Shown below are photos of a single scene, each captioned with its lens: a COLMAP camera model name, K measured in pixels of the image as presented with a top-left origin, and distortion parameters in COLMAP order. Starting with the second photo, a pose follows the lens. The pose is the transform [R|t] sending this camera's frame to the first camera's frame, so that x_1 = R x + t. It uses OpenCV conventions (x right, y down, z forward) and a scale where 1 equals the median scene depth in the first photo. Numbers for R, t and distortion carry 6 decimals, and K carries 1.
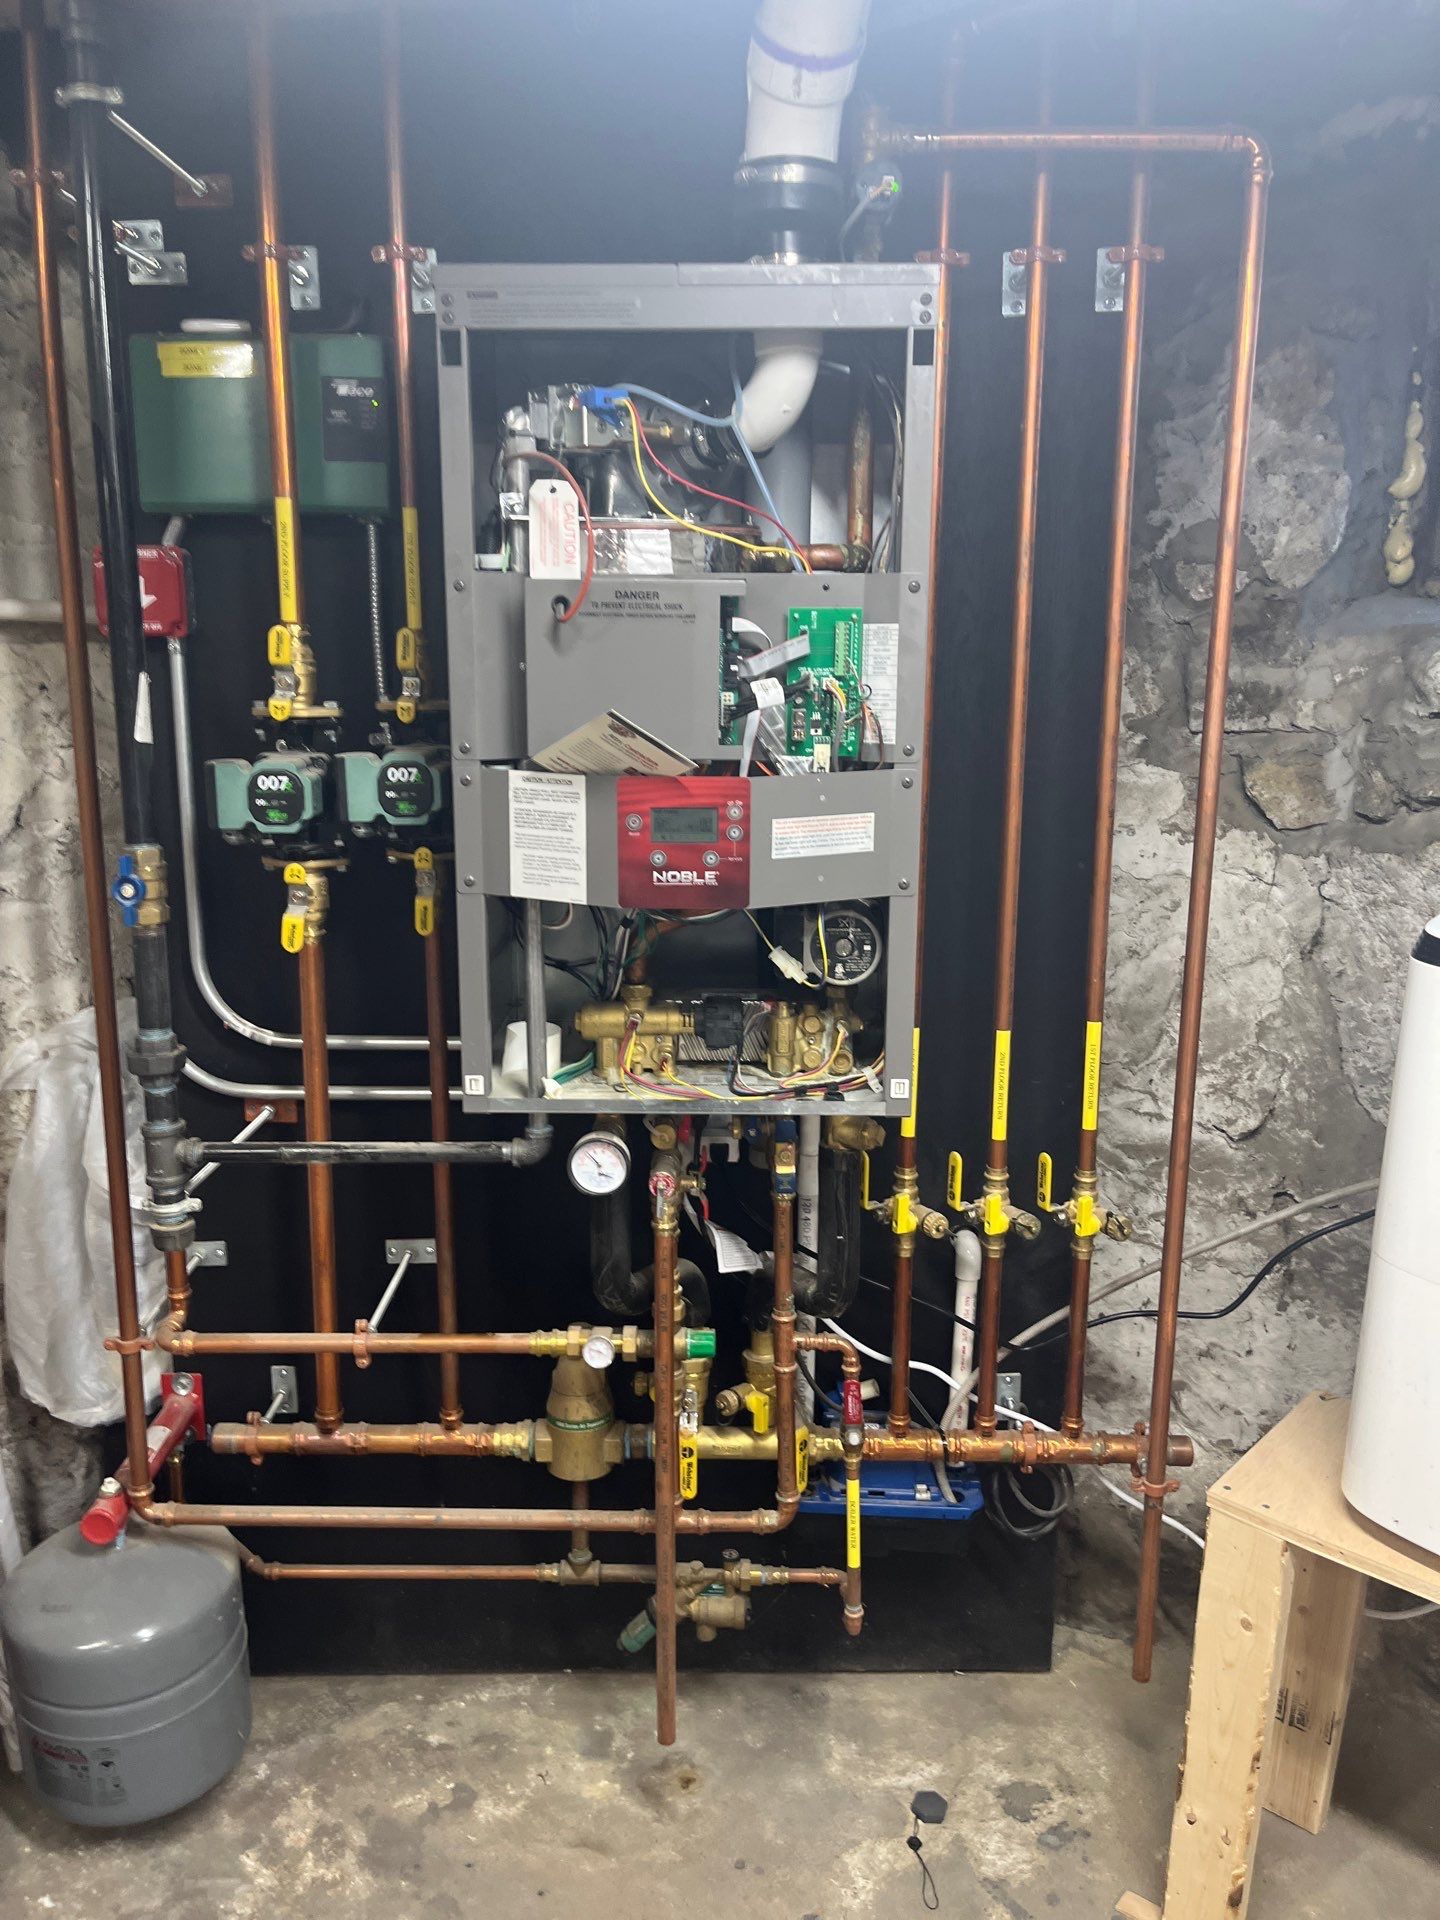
lens RADIAL K [[1484.0, 0, 704.0], [0, 1484.0, 952.3], [0, 0, 1]] dist [0.039898, -0.061208]
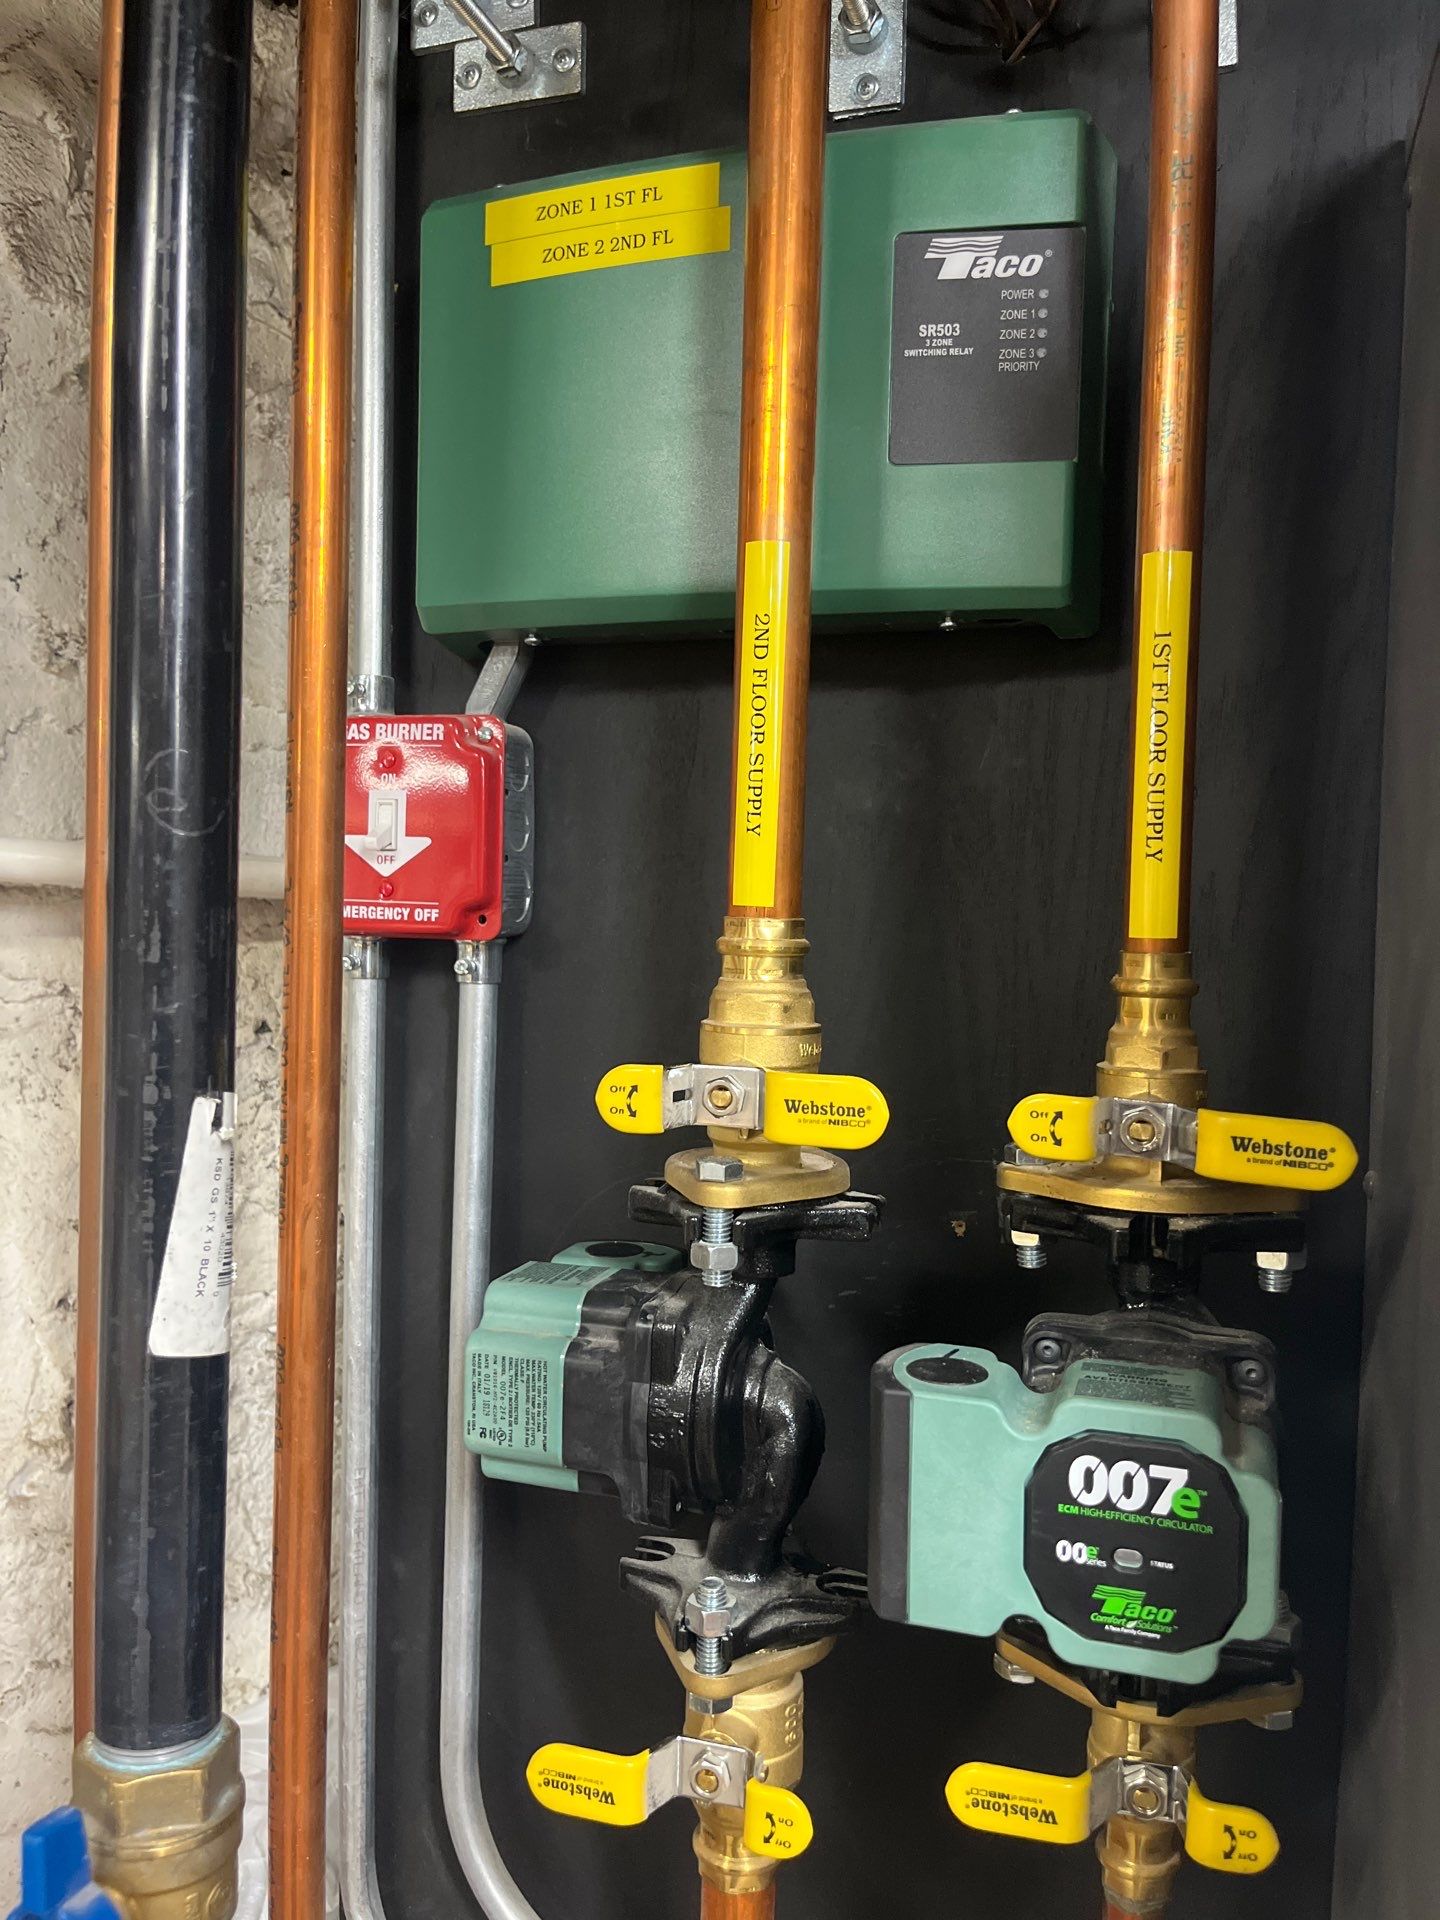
lens RADIAL K [[1484.0, 0, 704.3], [0, 1484.0, 957.2], [0, 0, 1]] dist [0.039898, -0.061208]
pose [[0.955755, 0.029860, -0.292644, -0.187582], [-0.082199, 0.982316, -0.168223, -0.151123], [0.282446, 0.184834, 0.941308, 0.670704]]
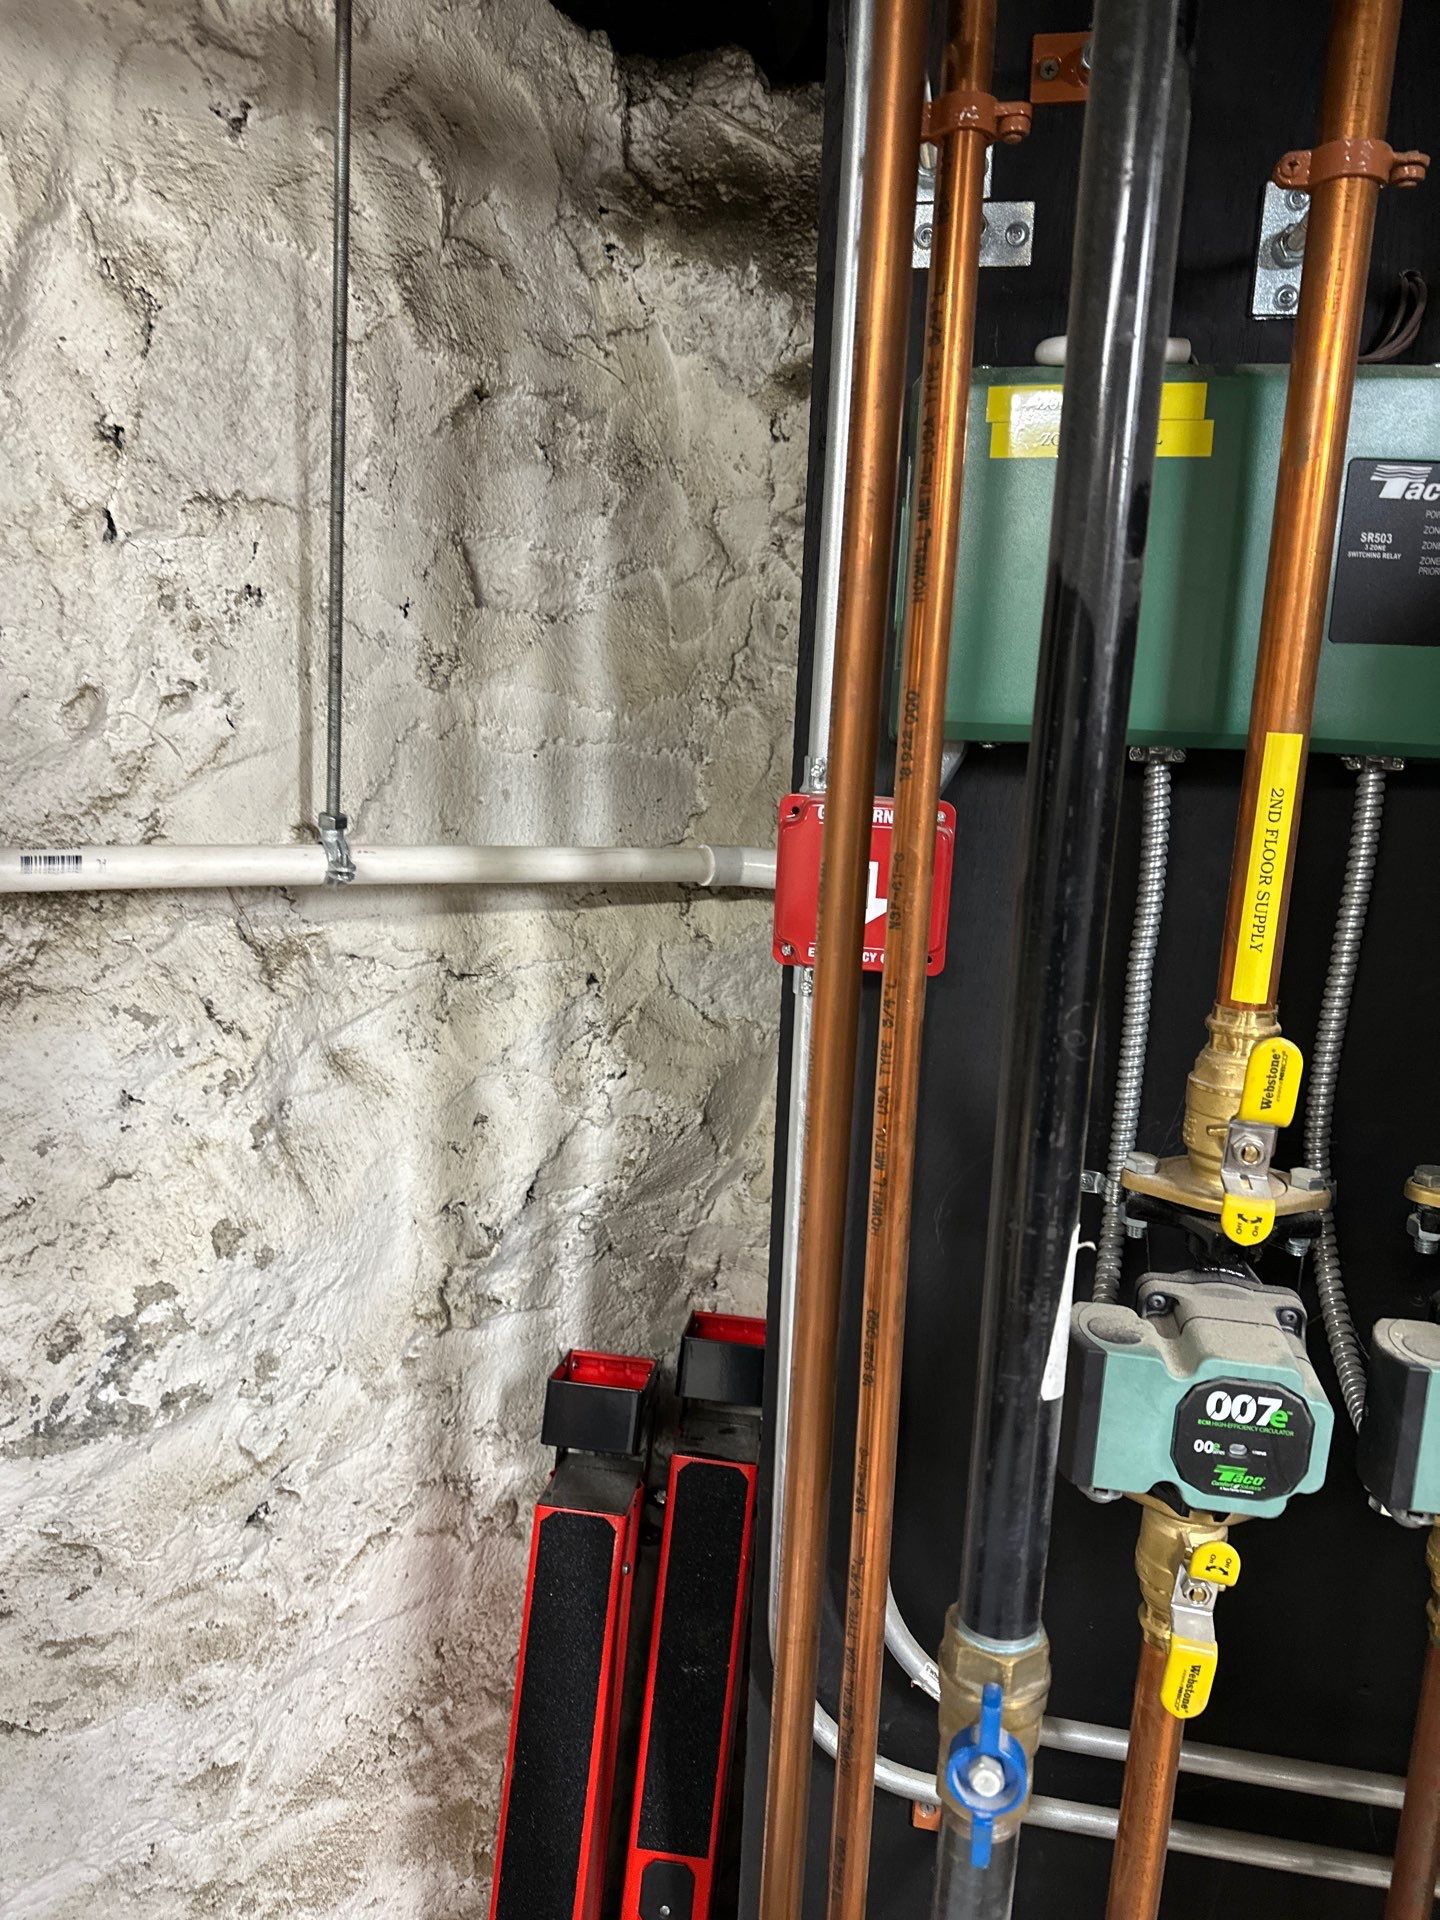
lens RADIAL K [[1352.6, 0, 721.8], [0, 1352.6, 955.7], [0, 0, 1]] dist [0.050660, -0.046200]
pose [[0.986211, 0.065037, -0.152178, -0.361850], [-0.067875, 0.997602, -0.013525, -0.213217], [0.150933, 0.023668, 0.988261, 0.555600]]
